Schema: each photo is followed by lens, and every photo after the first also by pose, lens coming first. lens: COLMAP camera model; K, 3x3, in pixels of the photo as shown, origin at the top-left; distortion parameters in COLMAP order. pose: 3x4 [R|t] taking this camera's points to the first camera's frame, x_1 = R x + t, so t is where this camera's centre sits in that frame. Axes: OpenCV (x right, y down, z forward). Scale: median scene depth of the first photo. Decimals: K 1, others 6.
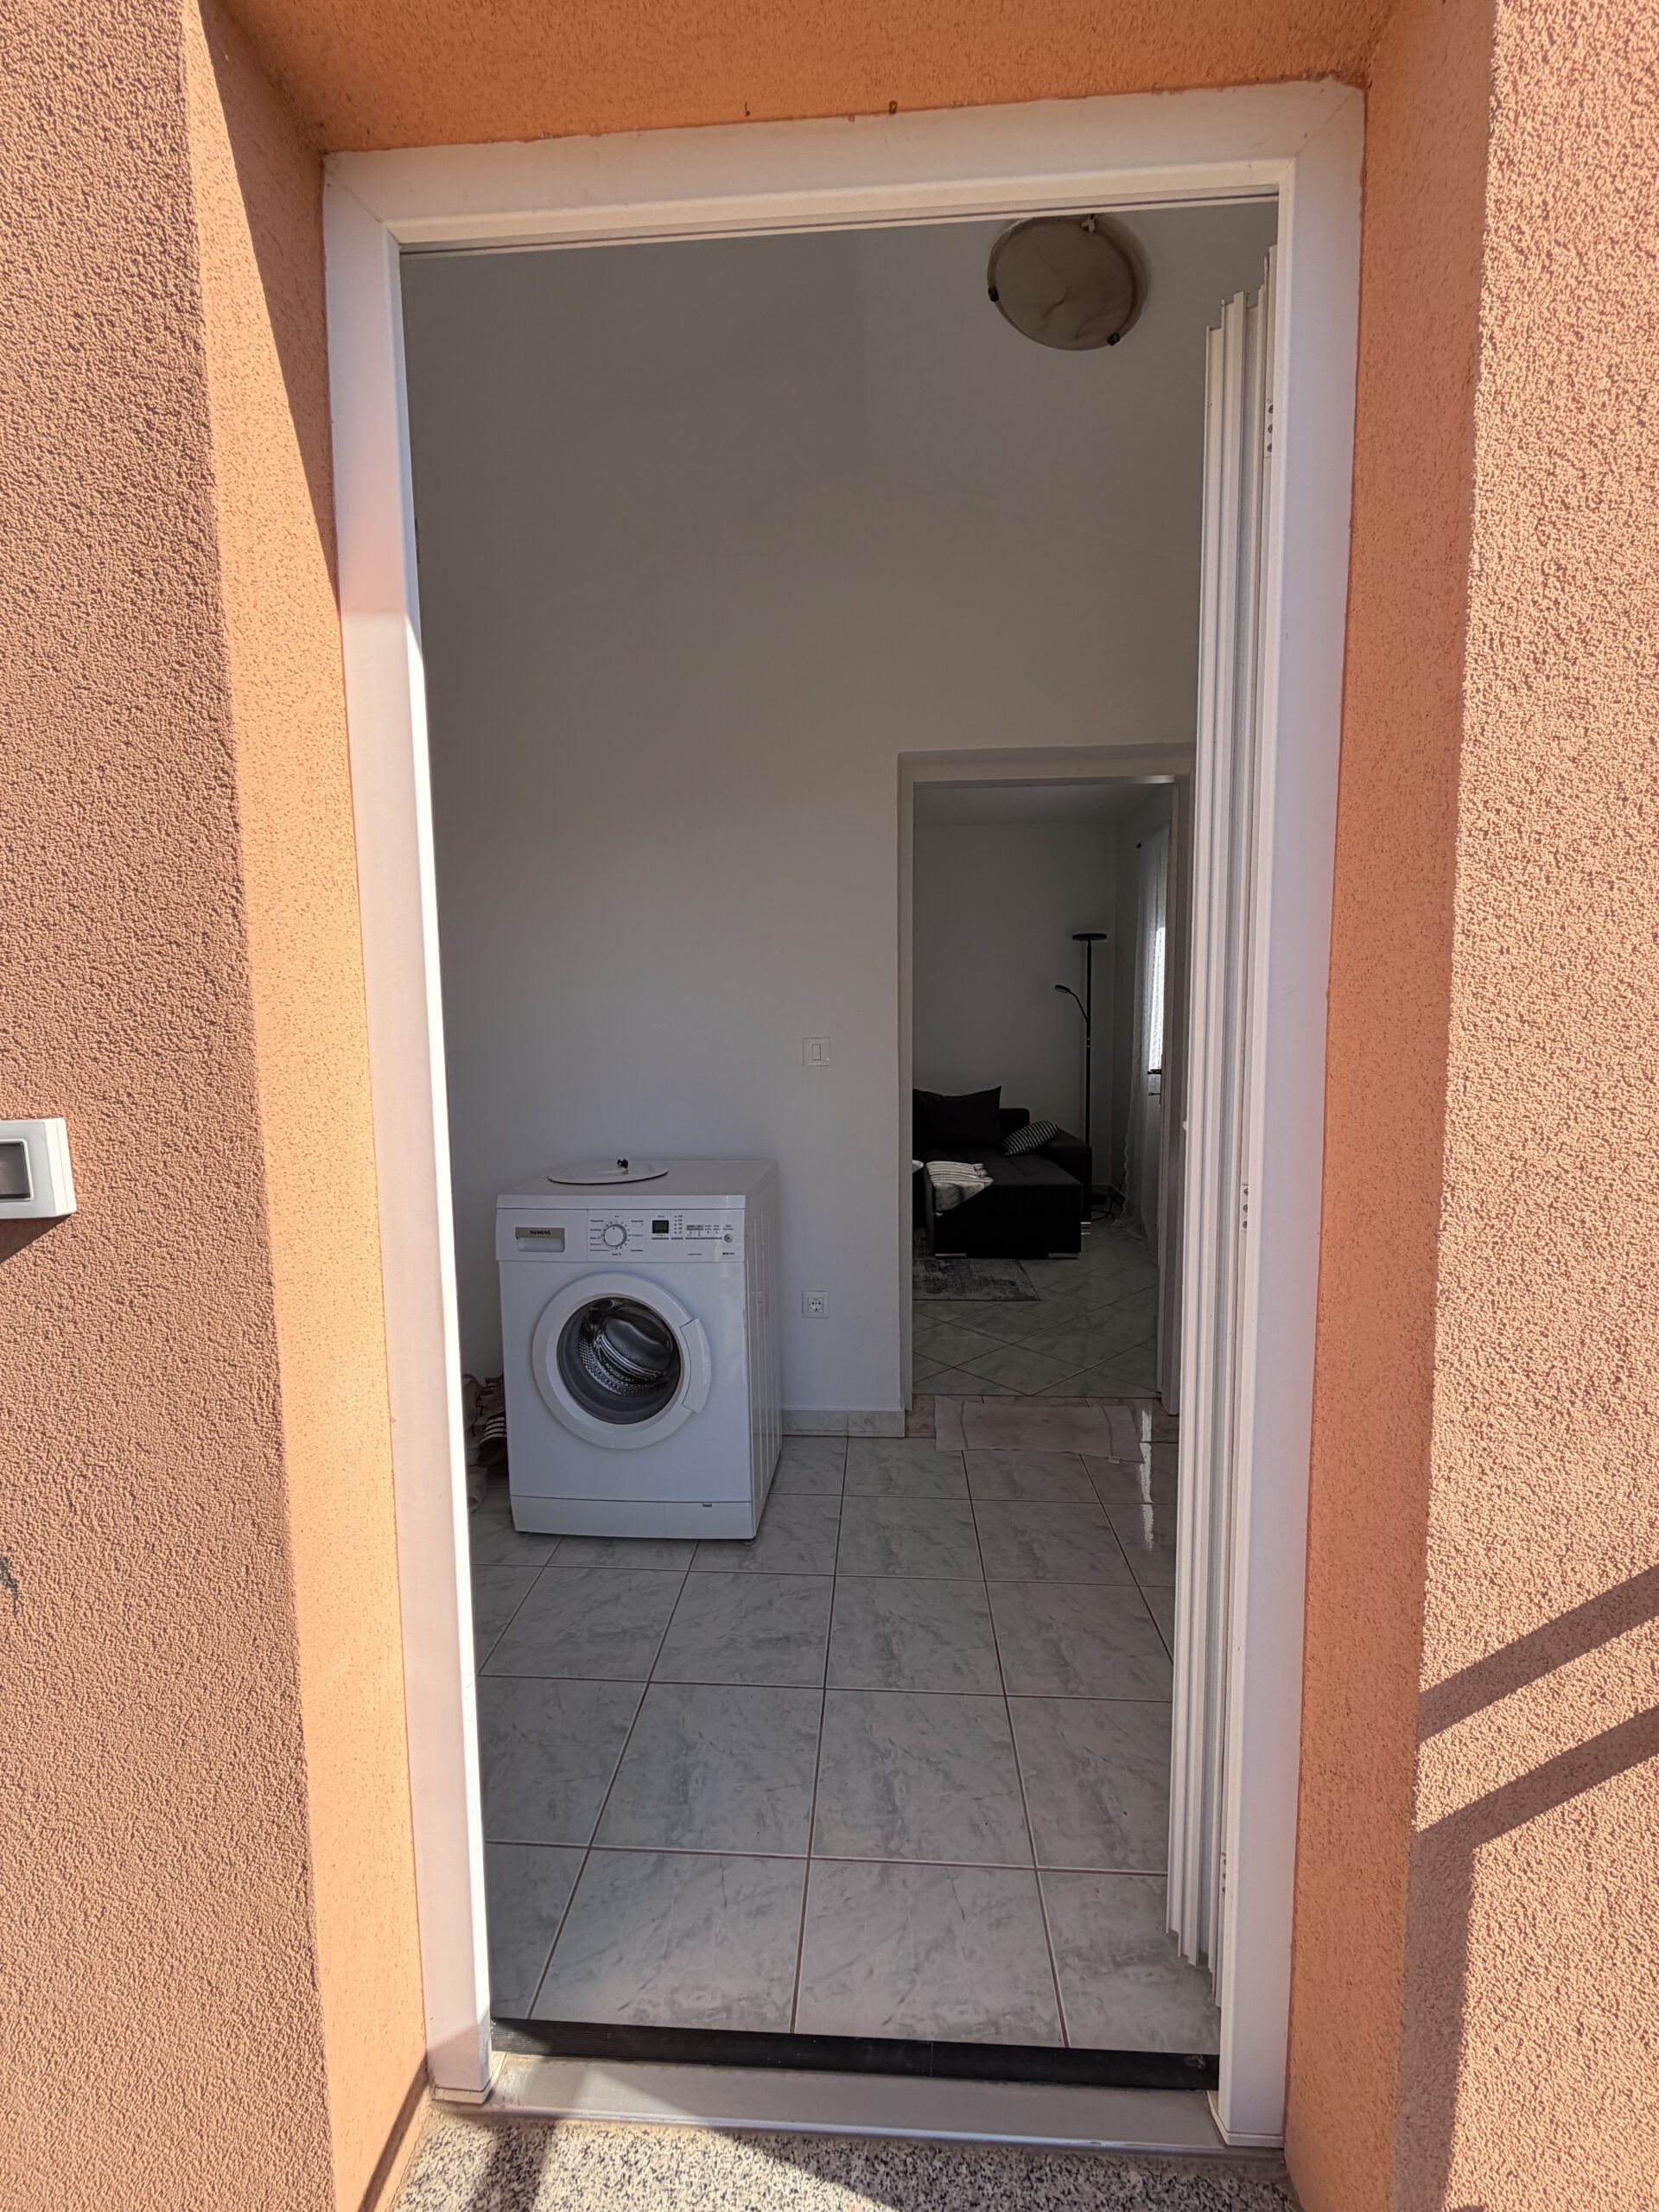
lens RADIAL K [[878.6, 0, 835.1], [0, 878.6, 1102.8], [0, 0, 1]] dist [0.007168, -0.004643]
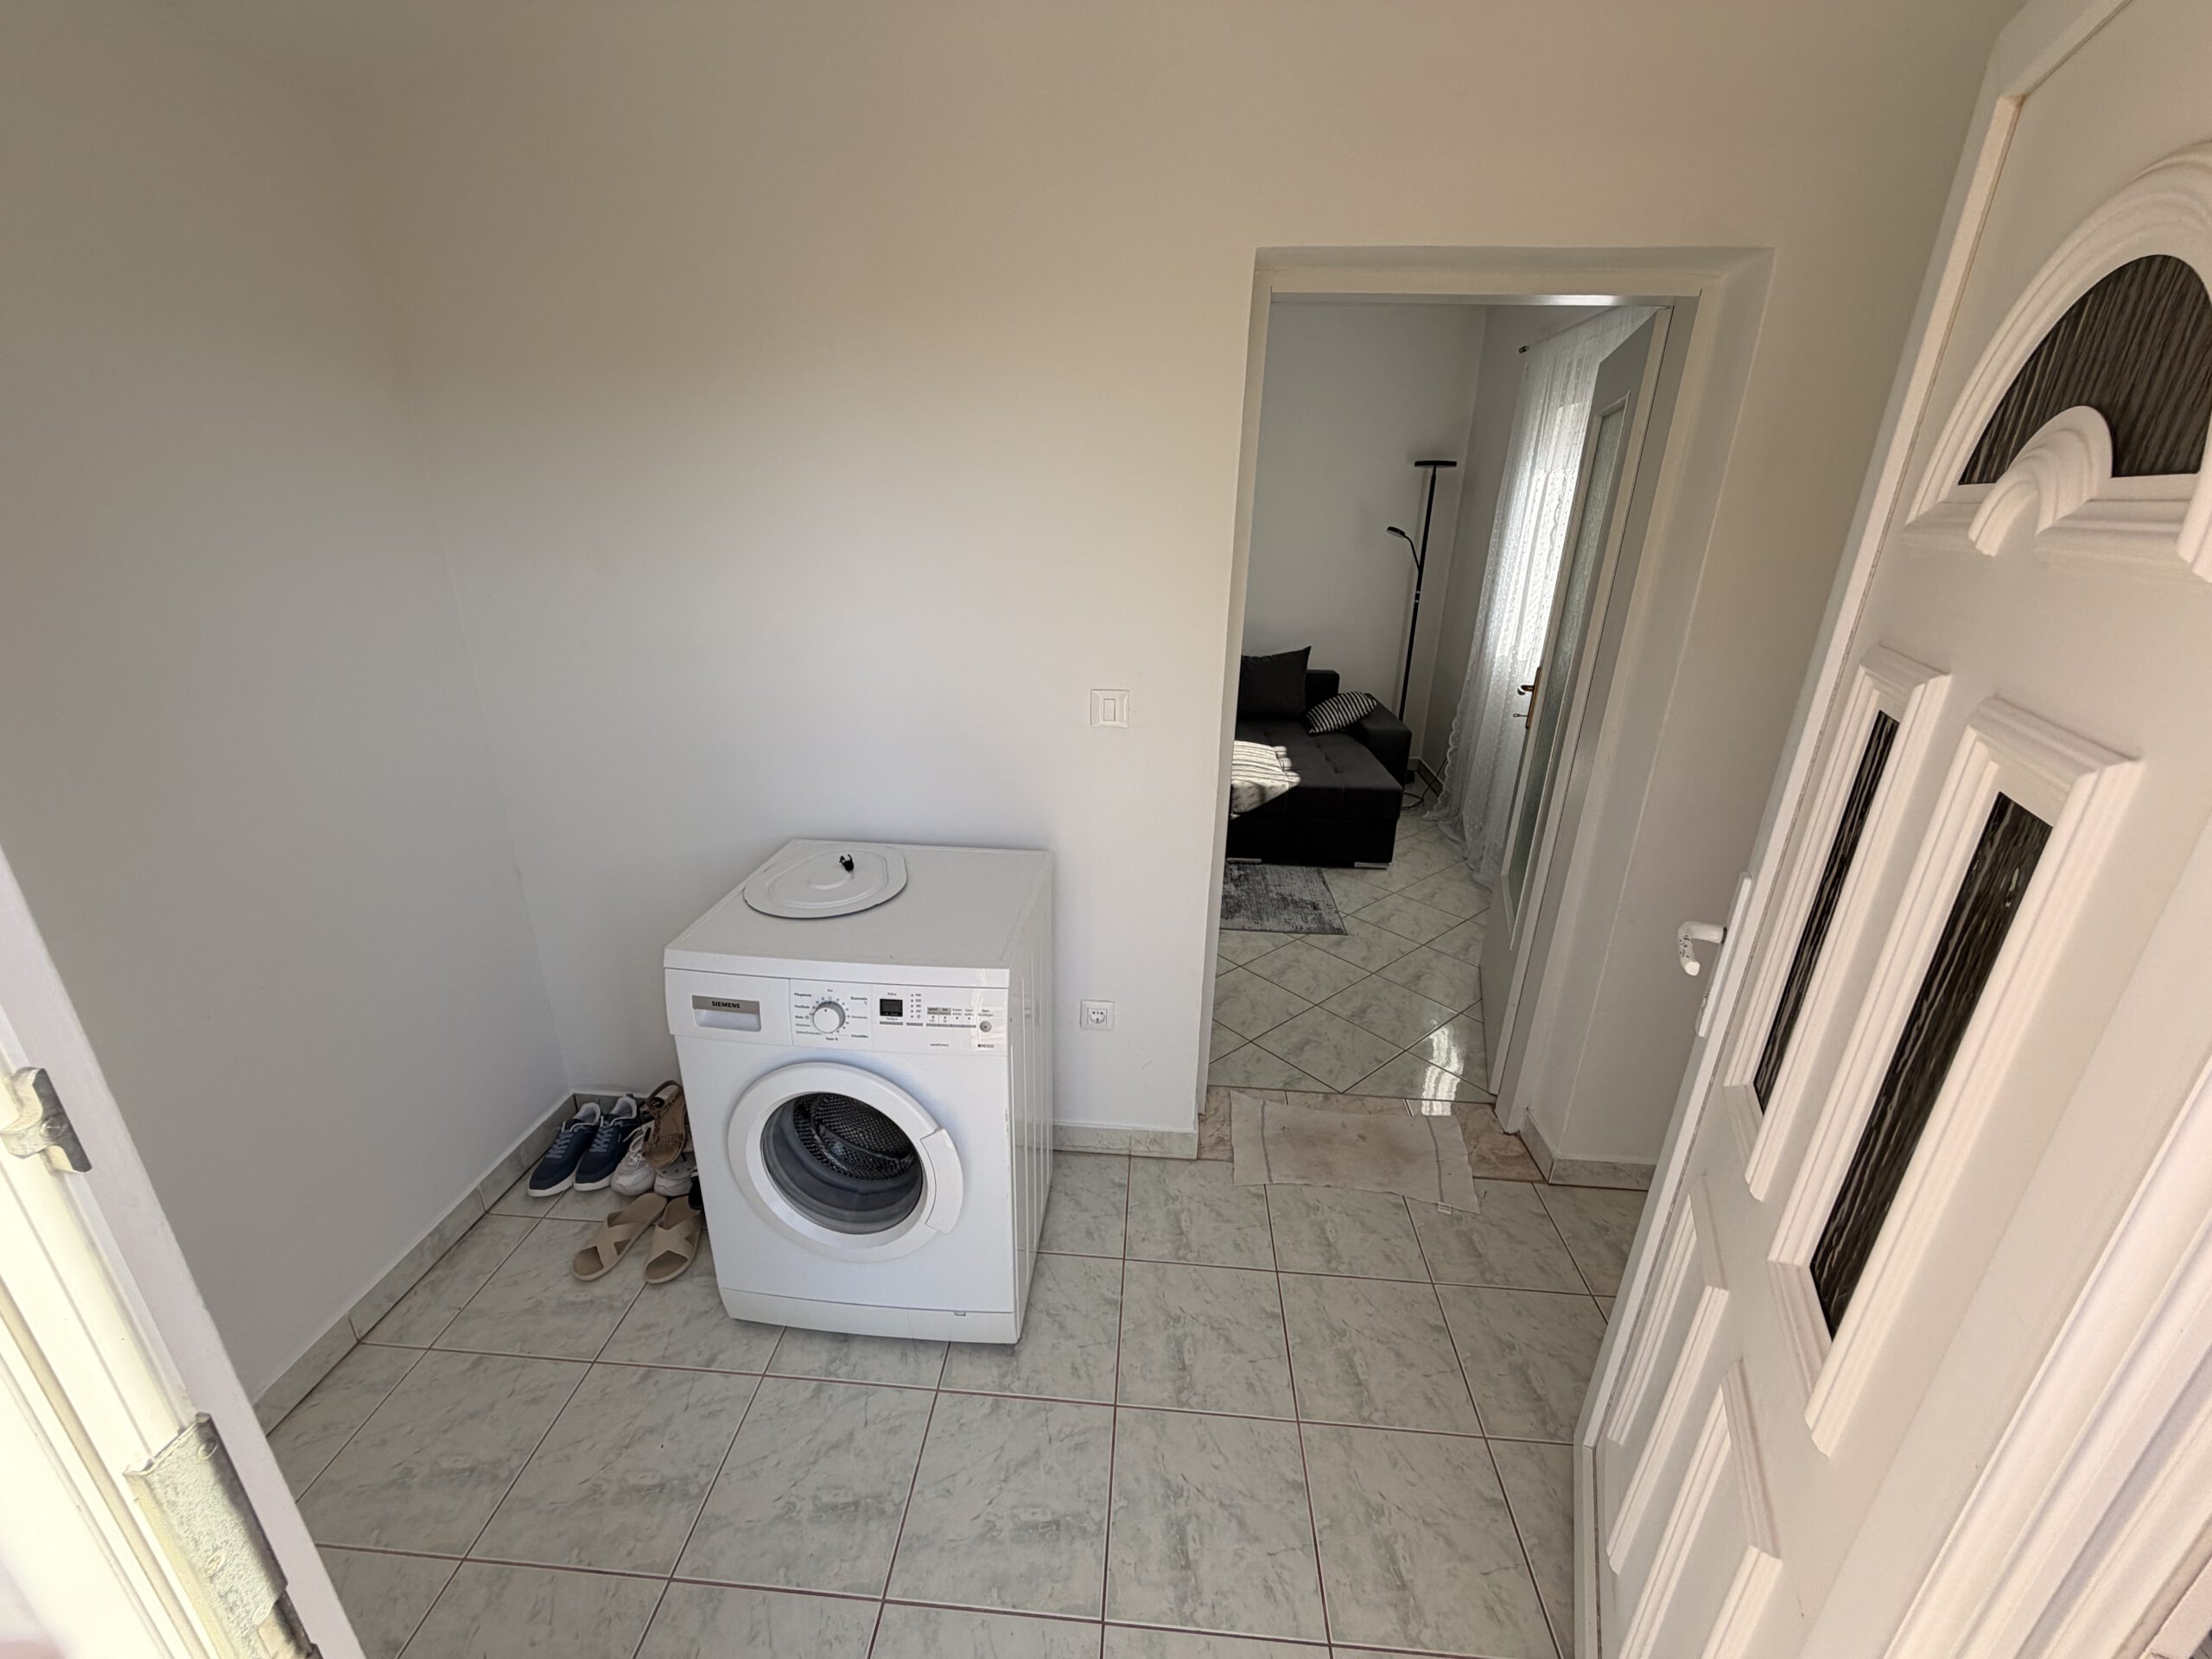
lens RADIAL K [[878.6, 0, 1106.0], [0, 878.6, 829.5], [0, 0, 1]] dist [0.007168, -0.004643]
pose [[0.999436, 0.033297, 0.004321, -0.025141], [-0.033254, 0.963821, 0.264468, -0.160435], [0.004641, -0.264463, 0.964385, 0.281515]]
